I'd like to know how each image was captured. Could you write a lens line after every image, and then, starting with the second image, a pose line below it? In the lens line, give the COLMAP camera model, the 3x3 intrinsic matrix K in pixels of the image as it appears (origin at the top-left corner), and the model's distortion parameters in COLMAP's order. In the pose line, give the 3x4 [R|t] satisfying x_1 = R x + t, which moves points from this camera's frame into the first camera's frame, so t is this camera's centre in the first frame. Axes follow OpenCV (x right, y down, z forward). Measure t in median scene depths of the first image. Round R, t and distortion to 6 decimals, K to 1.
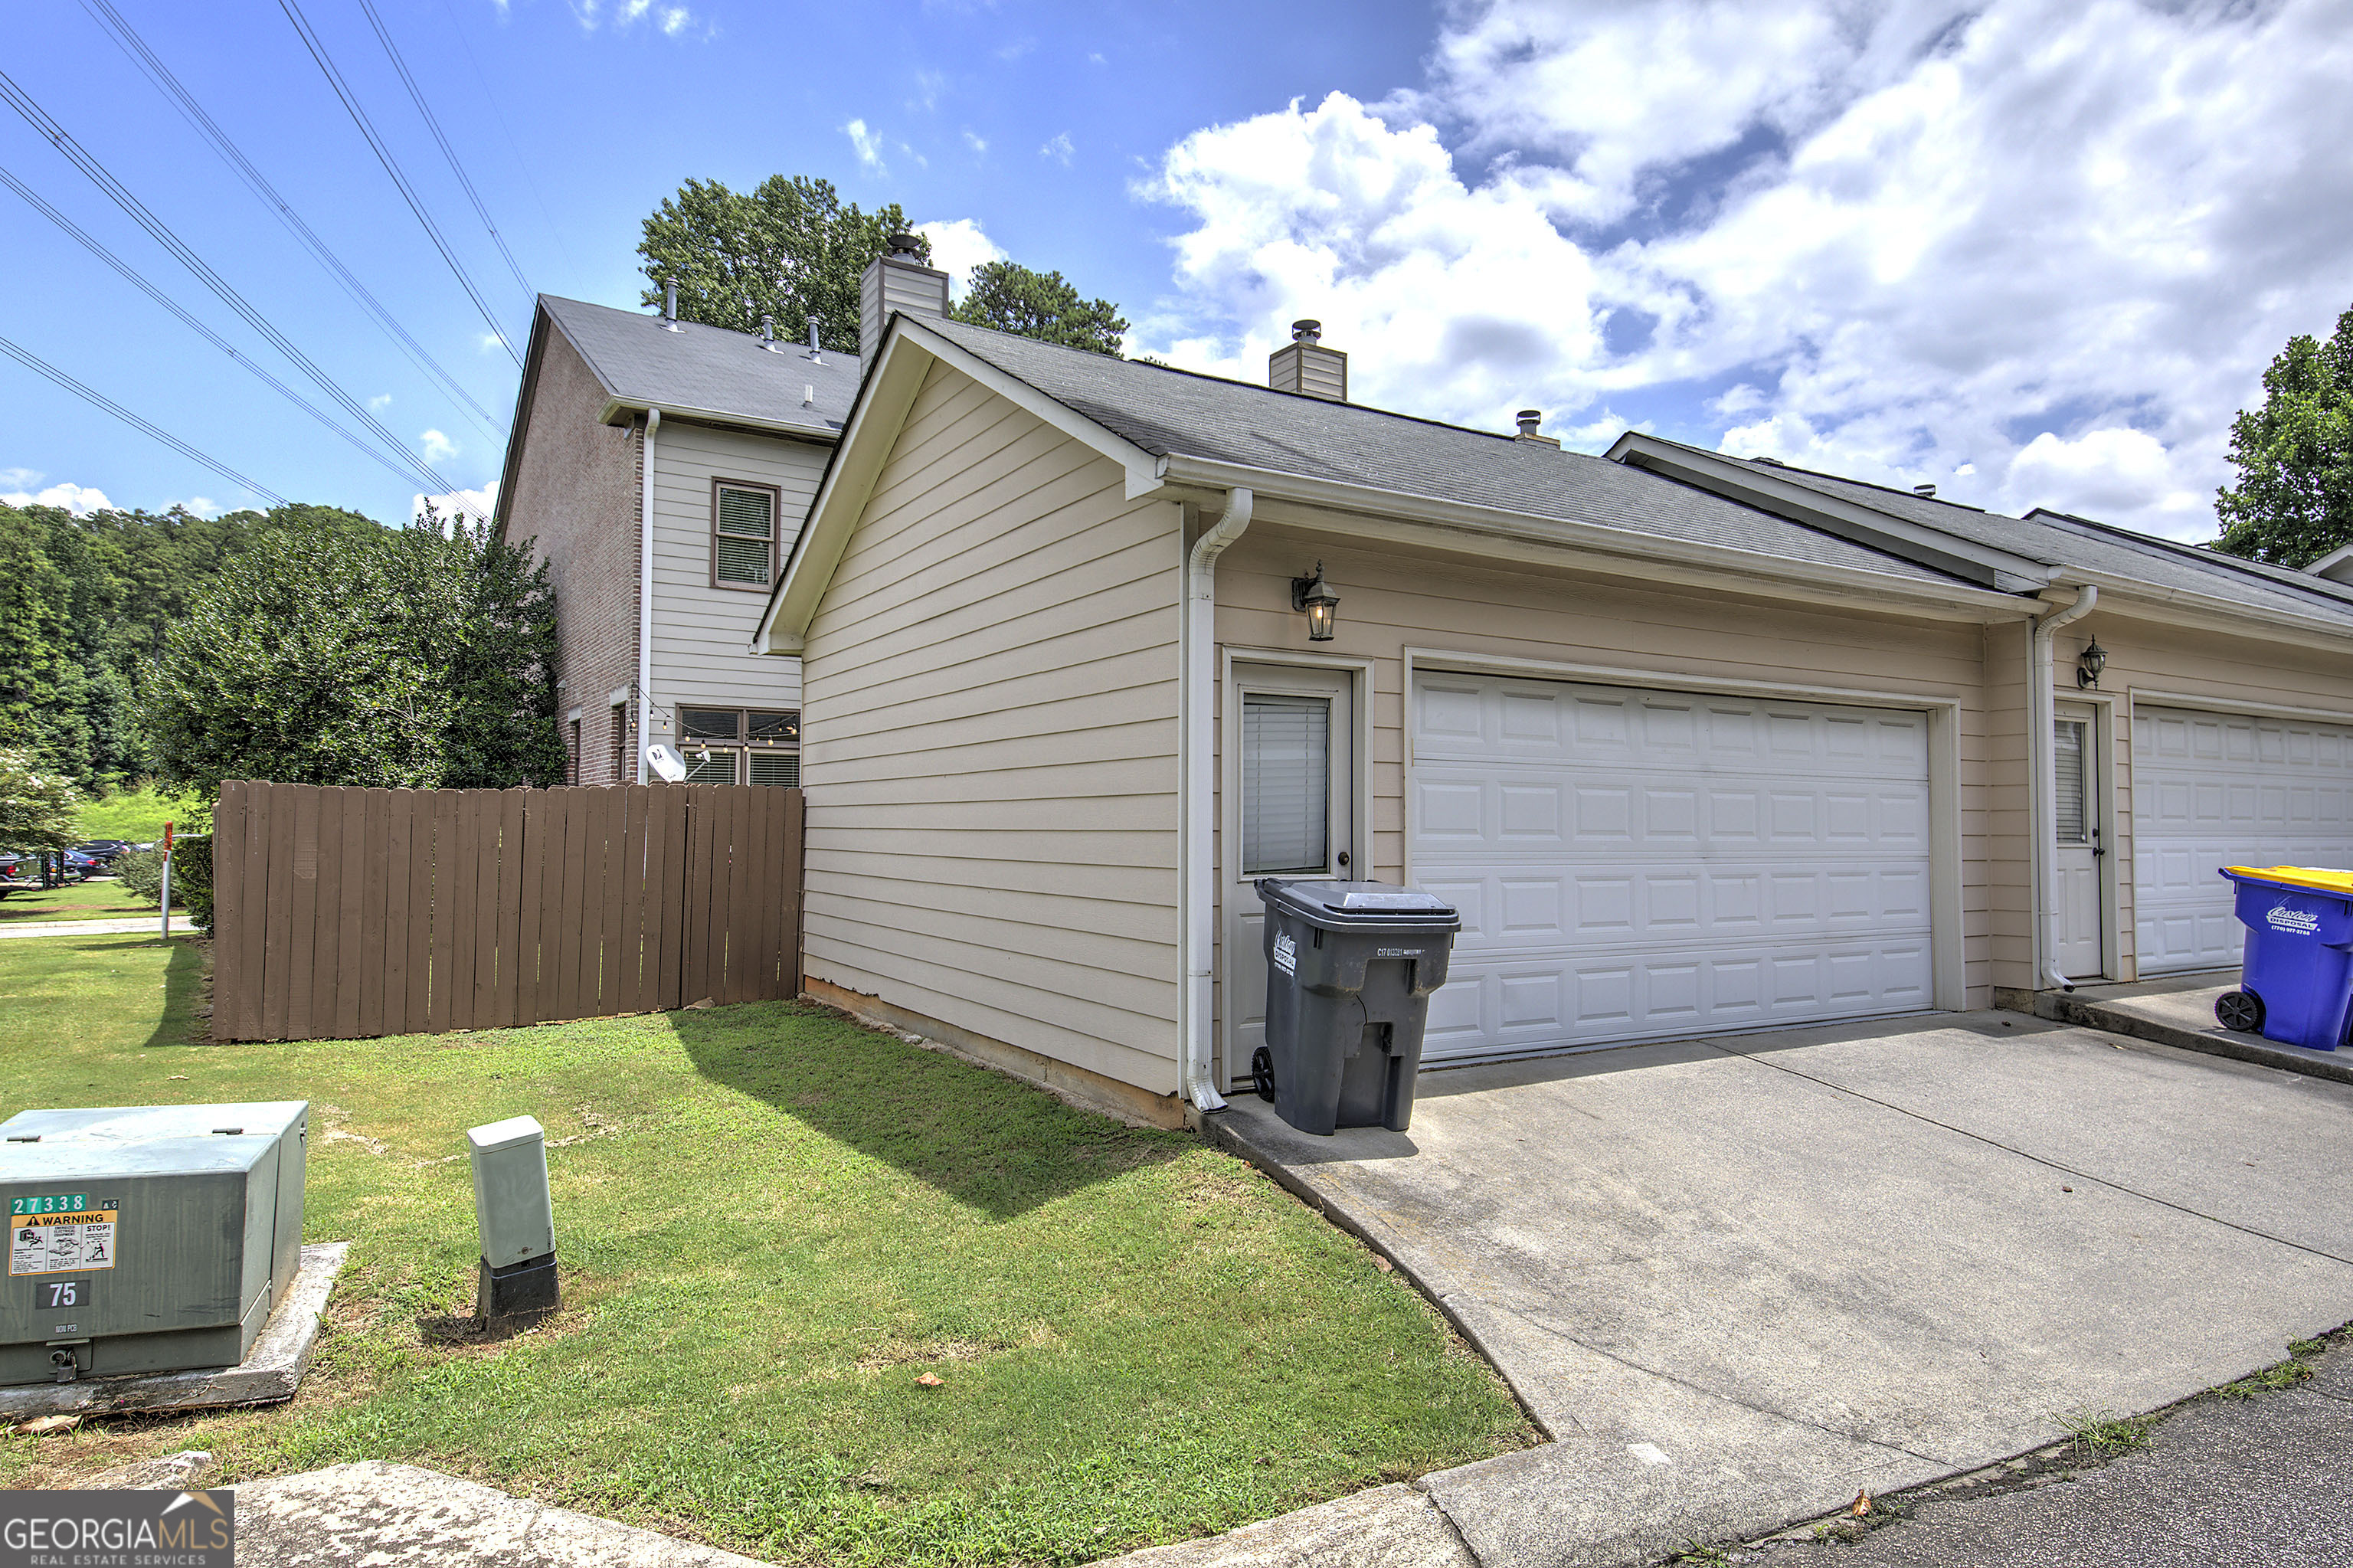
lens RADIAL K [[1413.3, 0, 1169.3], [0, 1413.3, 790.7], [0, 0, 1]] dist [0.015876, -0.001612]
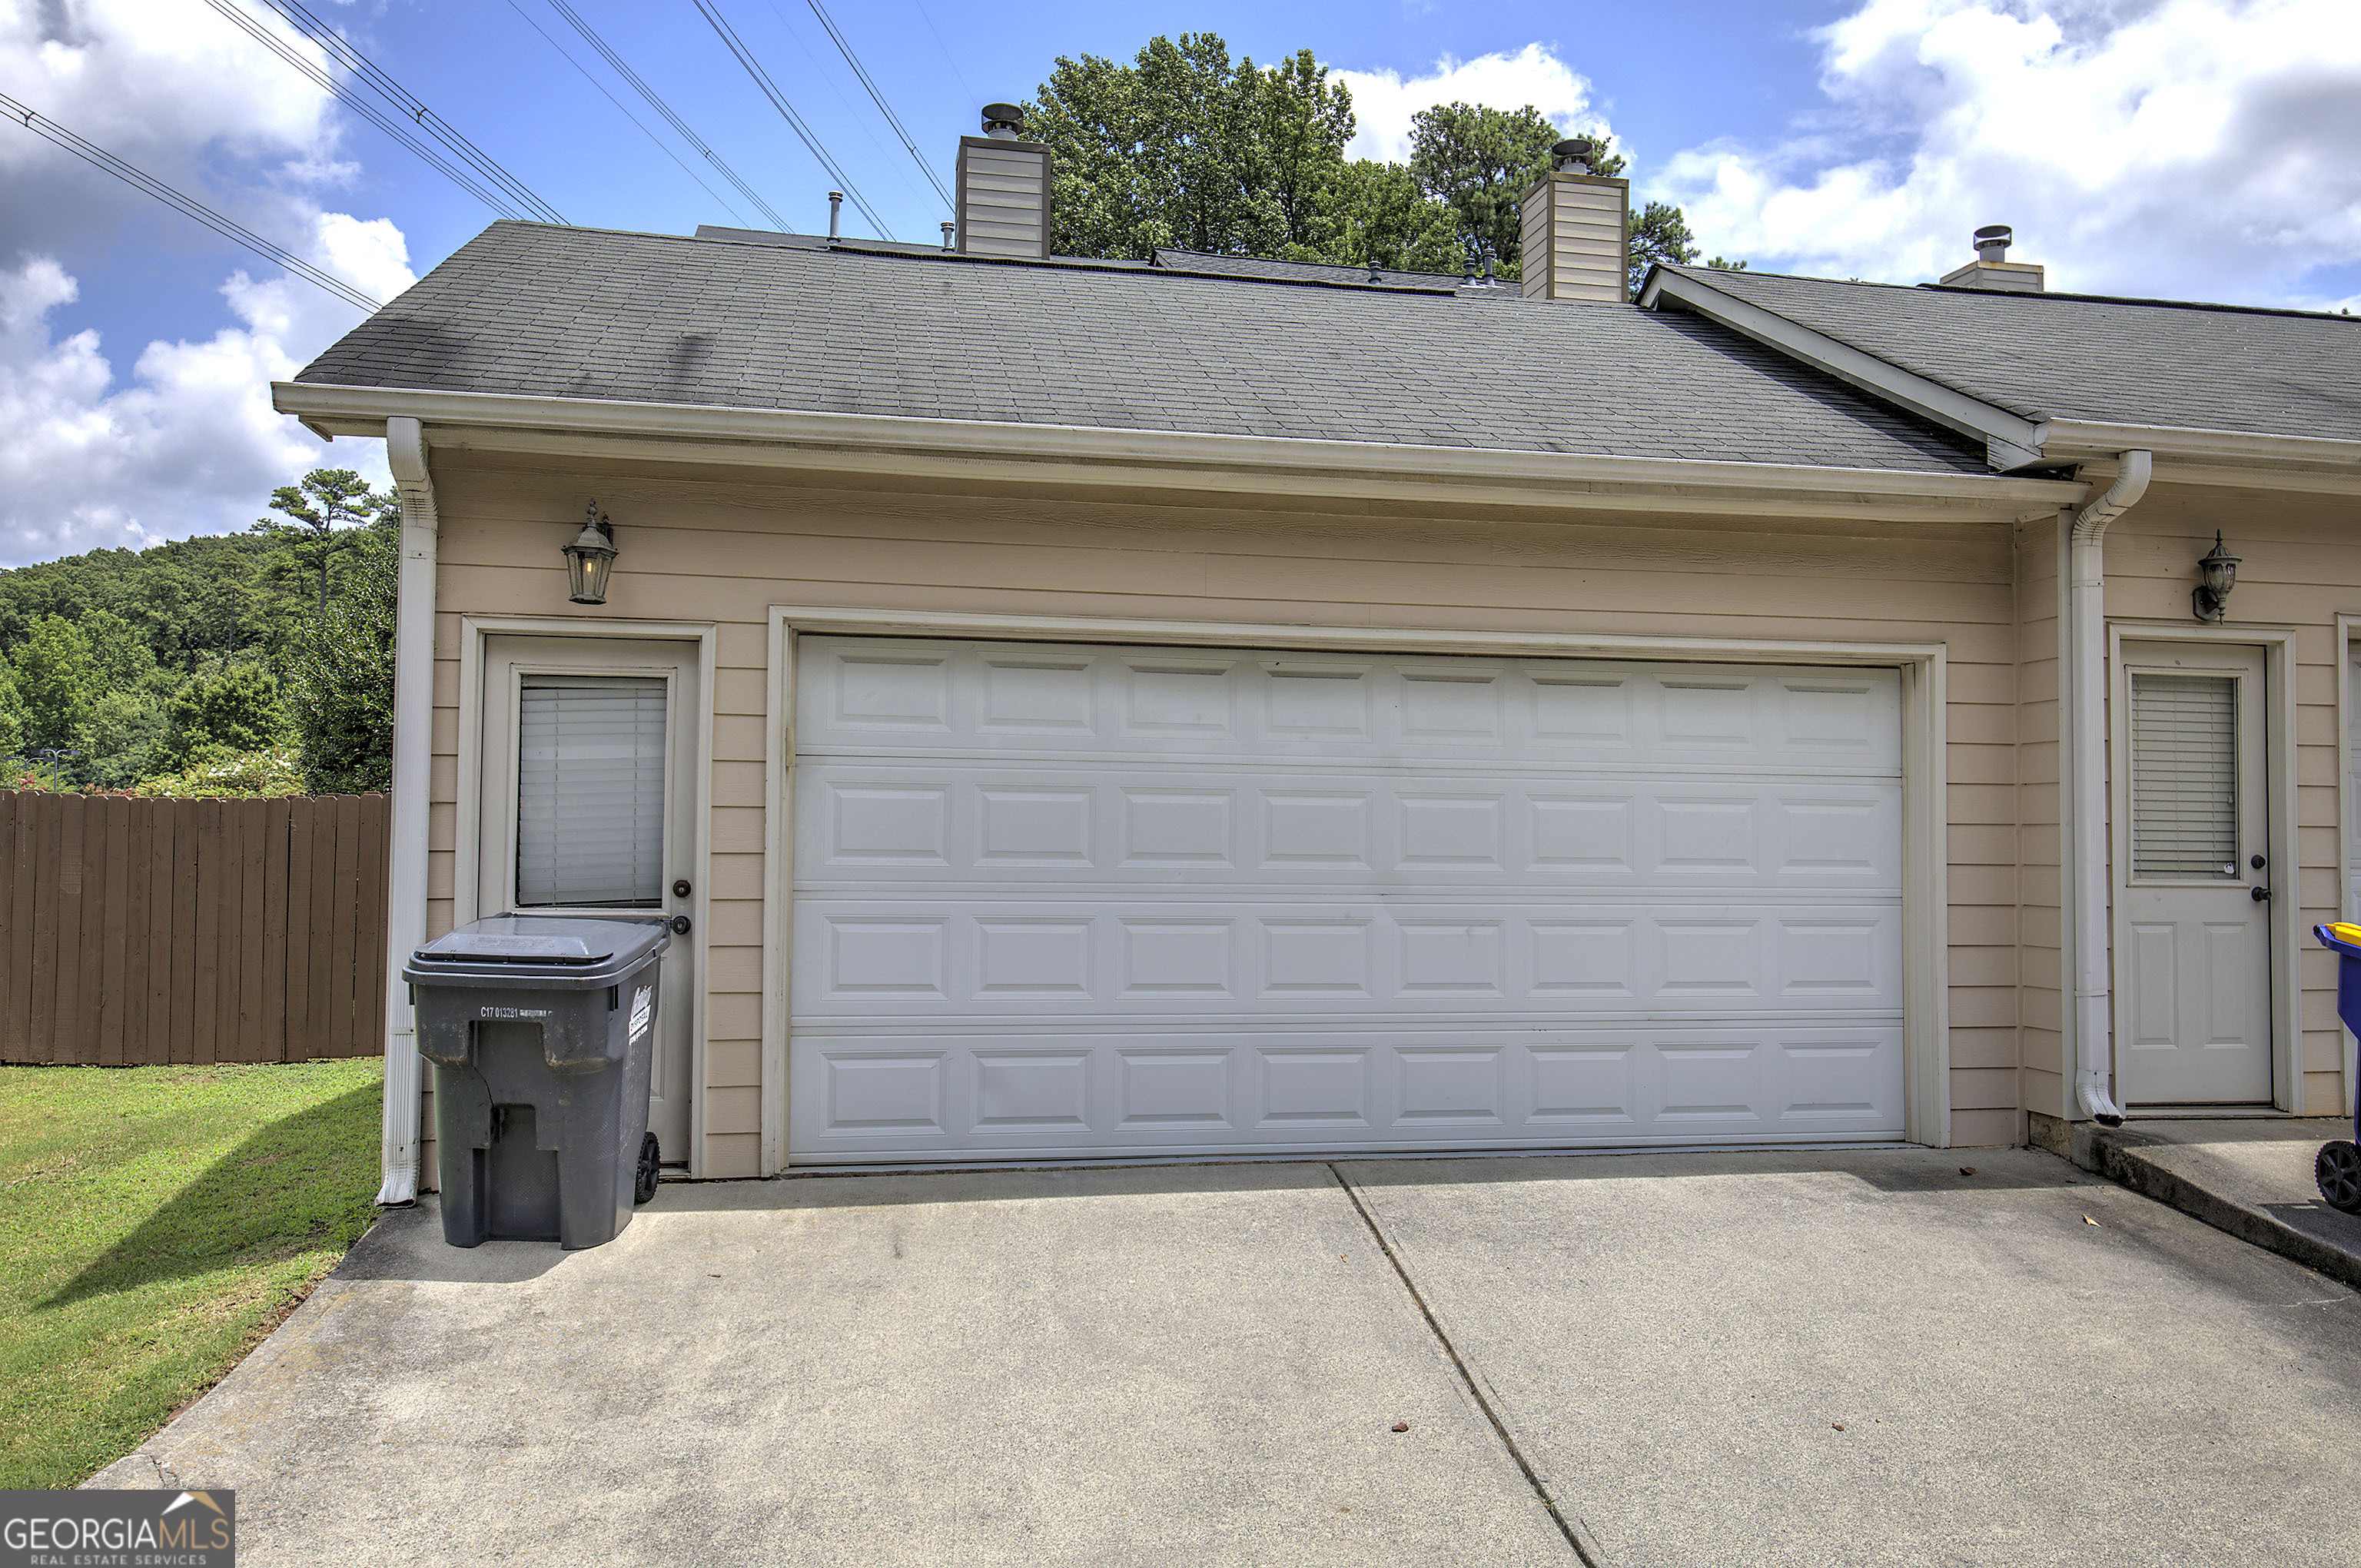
lens RADIAL K [[1825.5, 0, 1180.3], [0, 1825.5, 784.7], [0, 0, 1]] dist [0.012108, 0.001374]
pose [[0.933973, -0.006090, -0.357292, 0.529228], [0.004584, 0.999977, -0.005061, -0.001096], [0.357314, 0.003089, 0.933979, 0.130287]]
